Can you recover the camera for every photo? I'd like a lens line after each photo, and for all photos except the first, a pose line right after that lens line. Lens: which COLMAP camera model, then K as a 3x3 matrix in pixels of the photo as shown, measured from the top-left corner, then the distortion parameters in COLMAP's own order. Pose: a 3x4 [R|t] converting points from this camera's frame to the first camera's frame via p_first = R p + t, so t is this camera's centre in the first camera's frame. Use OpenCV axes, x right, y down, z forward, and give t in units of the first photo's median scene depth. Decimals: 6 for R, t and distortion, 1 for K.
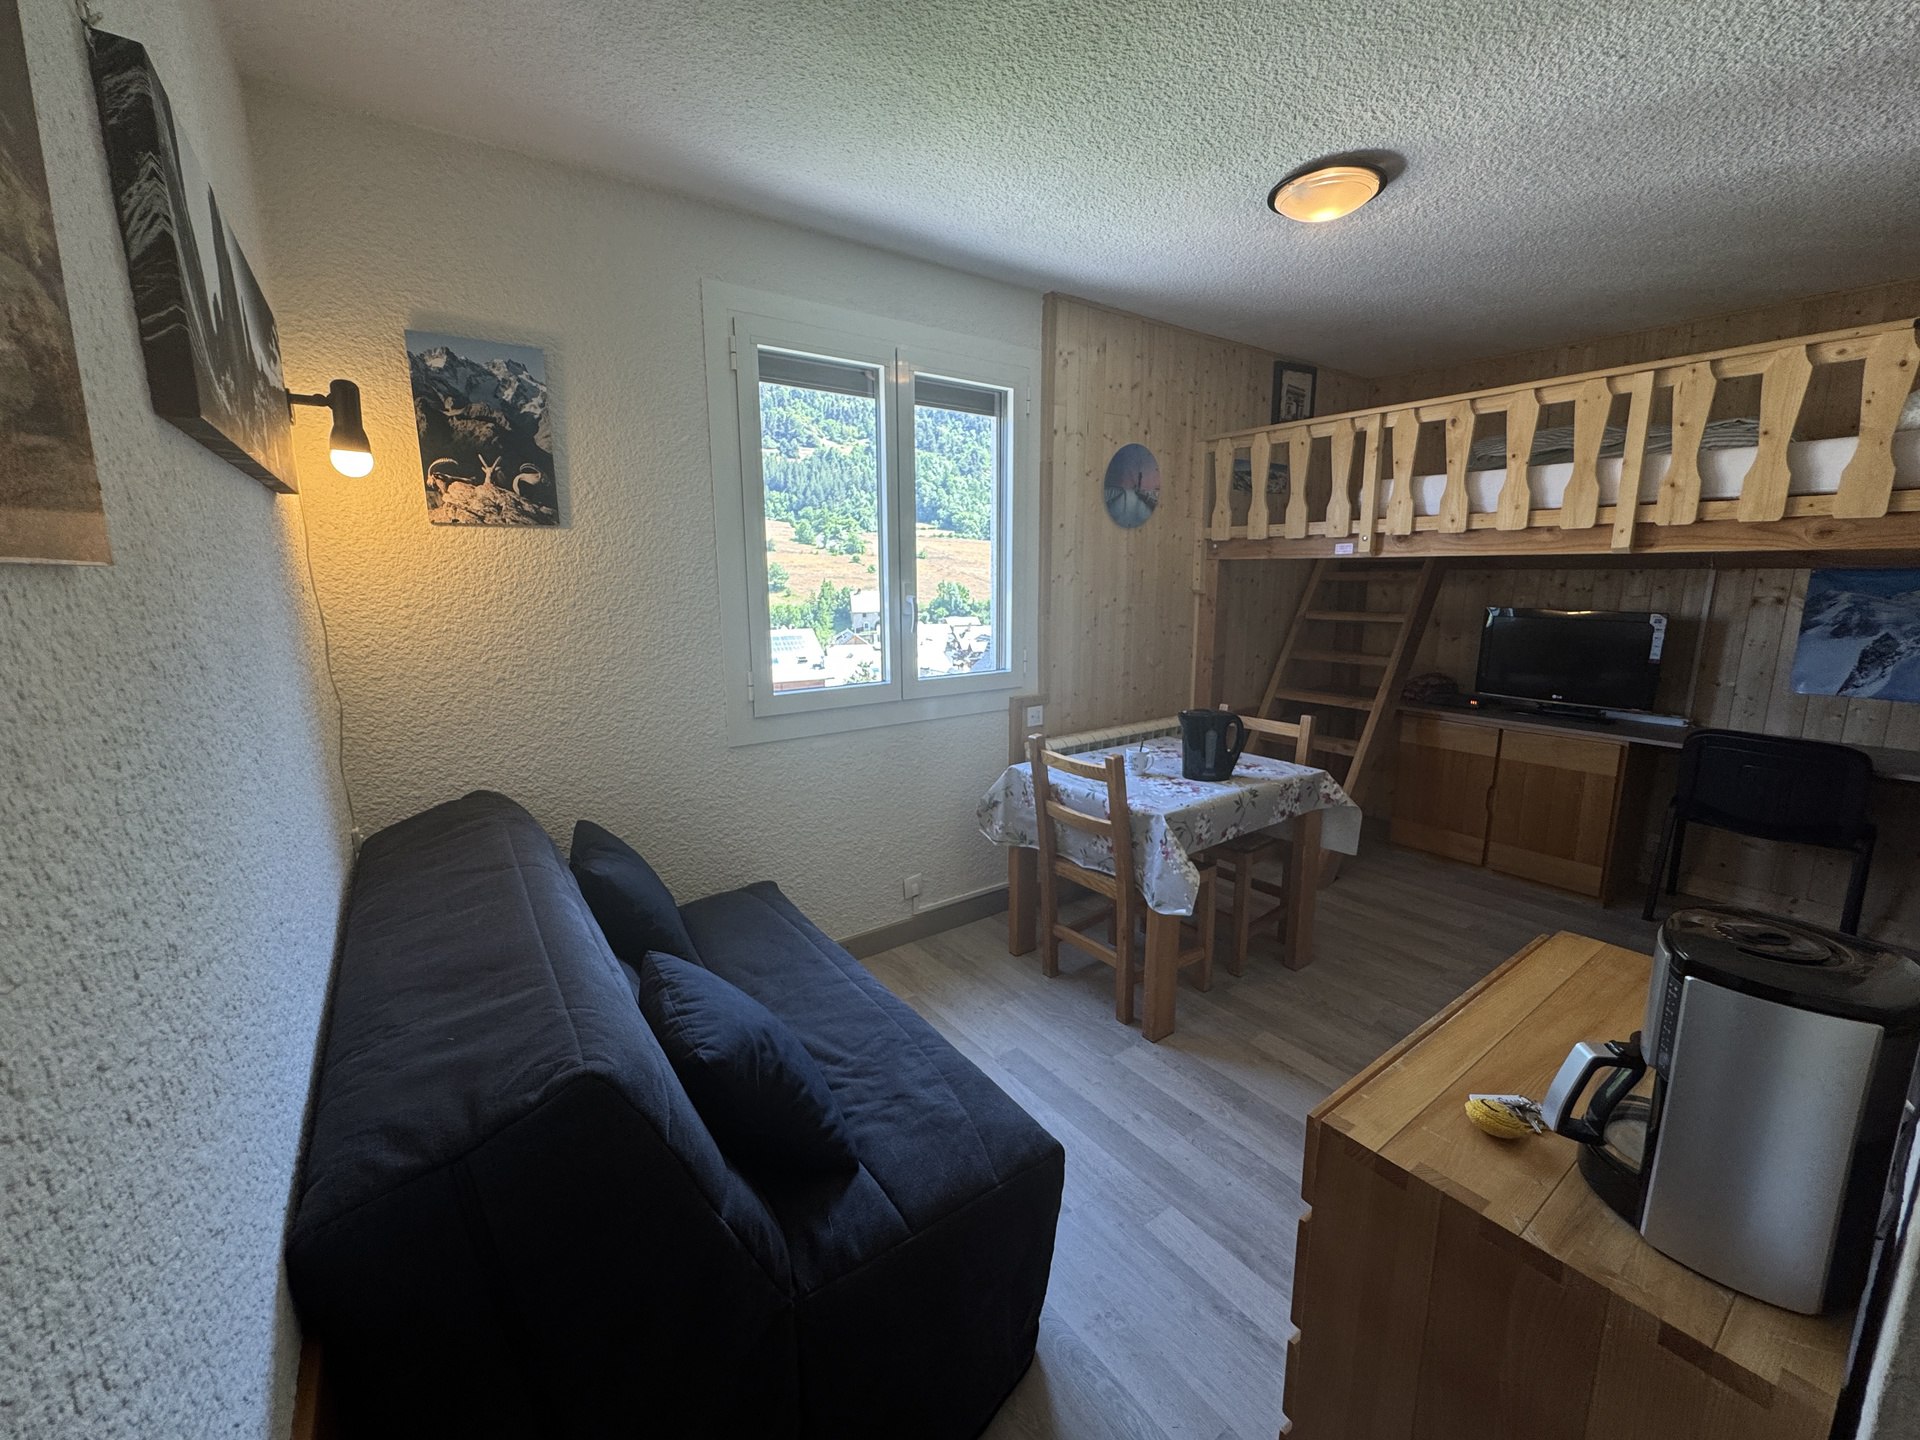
lens RADIAL K [[764.9, 0, 960.0], [0, 764.9, 720.0], [0, 0, 1]] dist [-0.000074, 0.000009]
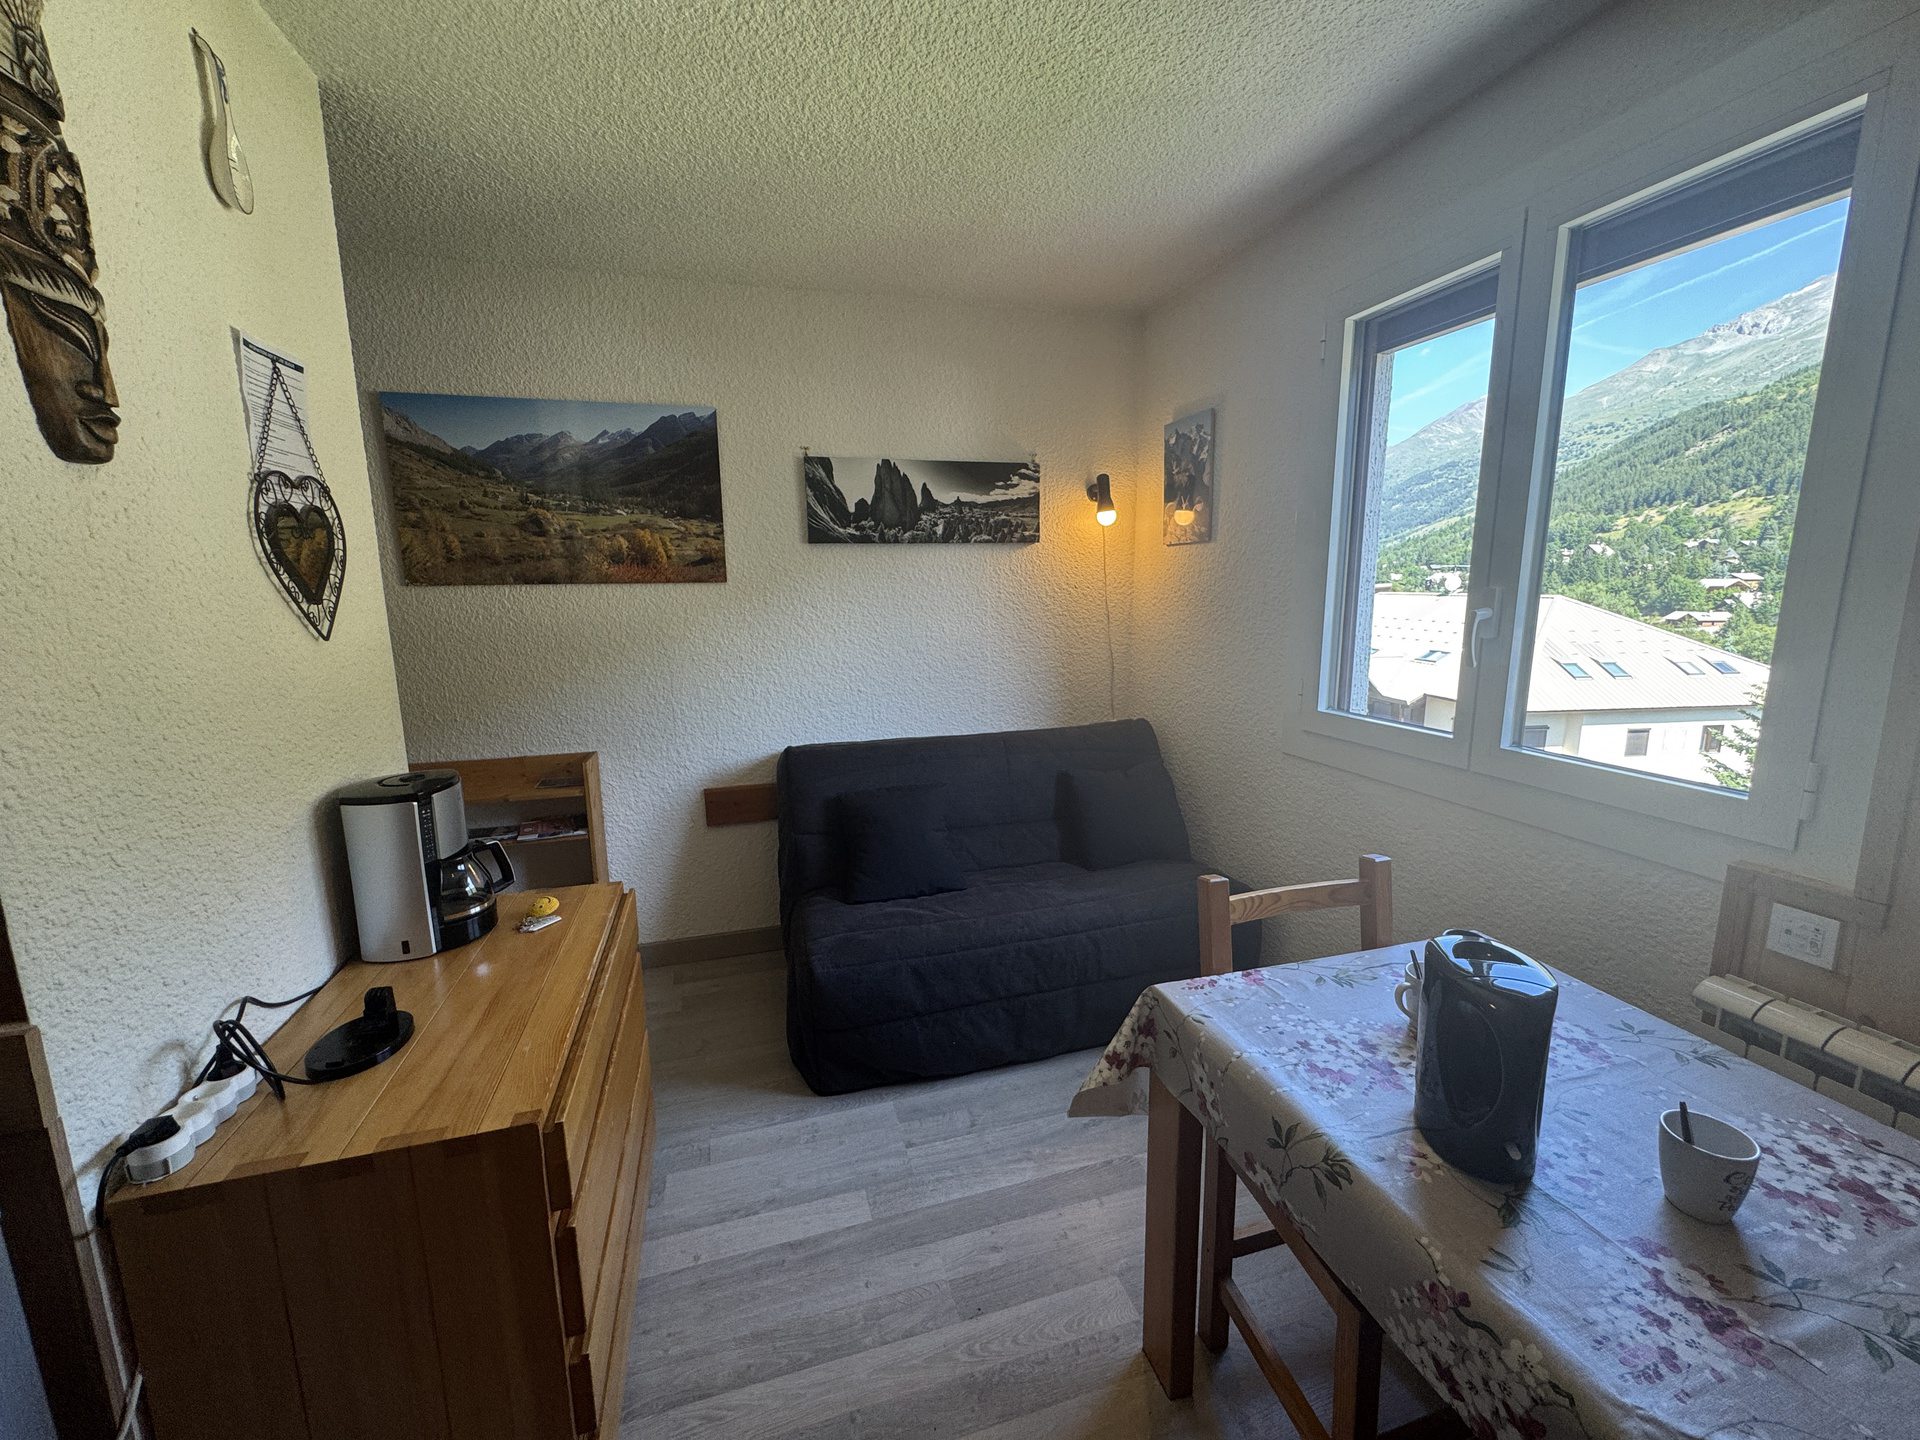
lens RADIAL K [[764.9, 0, 960.0], [0, 764.9, 720.0], [0, 0, 1]] dist [-0.000074, 0.000009]
pose [[-0.325177, 0.174925, -0.929334, 0.685386], [-0.164134, 0.957387, 0.237636, -0.155911], [0.931300, 0.229809, -0.282609, 0.810773]]
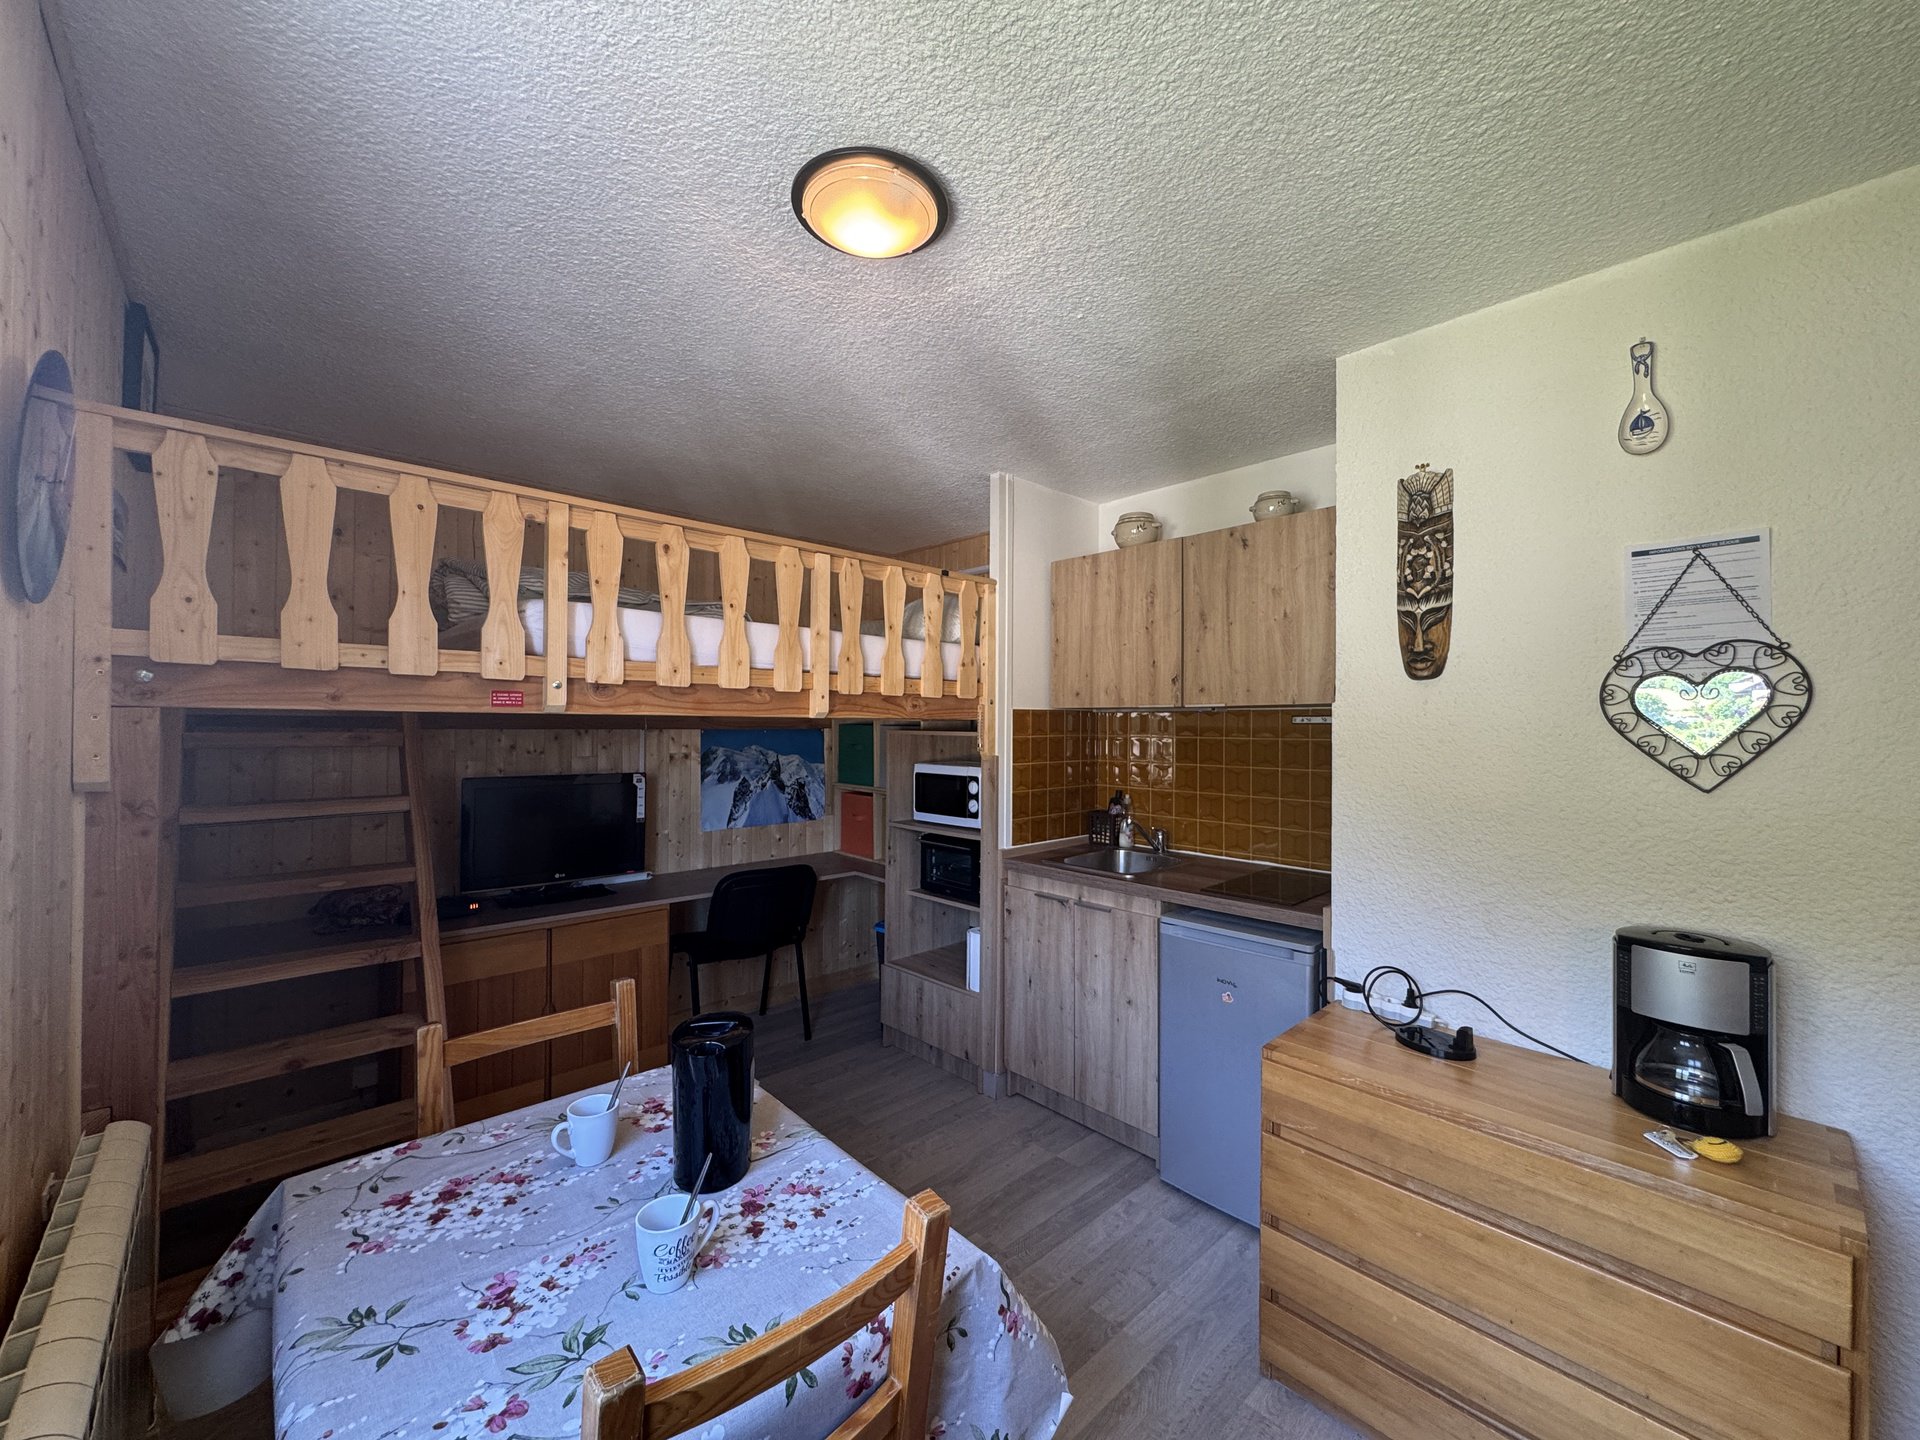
lens RADIAL K [[764.9, 0, 960.0], [0, 764.9, 720.0], [0, 0, 1]] dist [-0.000074, 0.000009]
pose [[-0.126586, 0.009519, 0.991910, -0.168394], [0.183338, 0.982951, 0.013965, -0.172342], [-0.974866, 0.183623, -0.126173, 0.837724]]
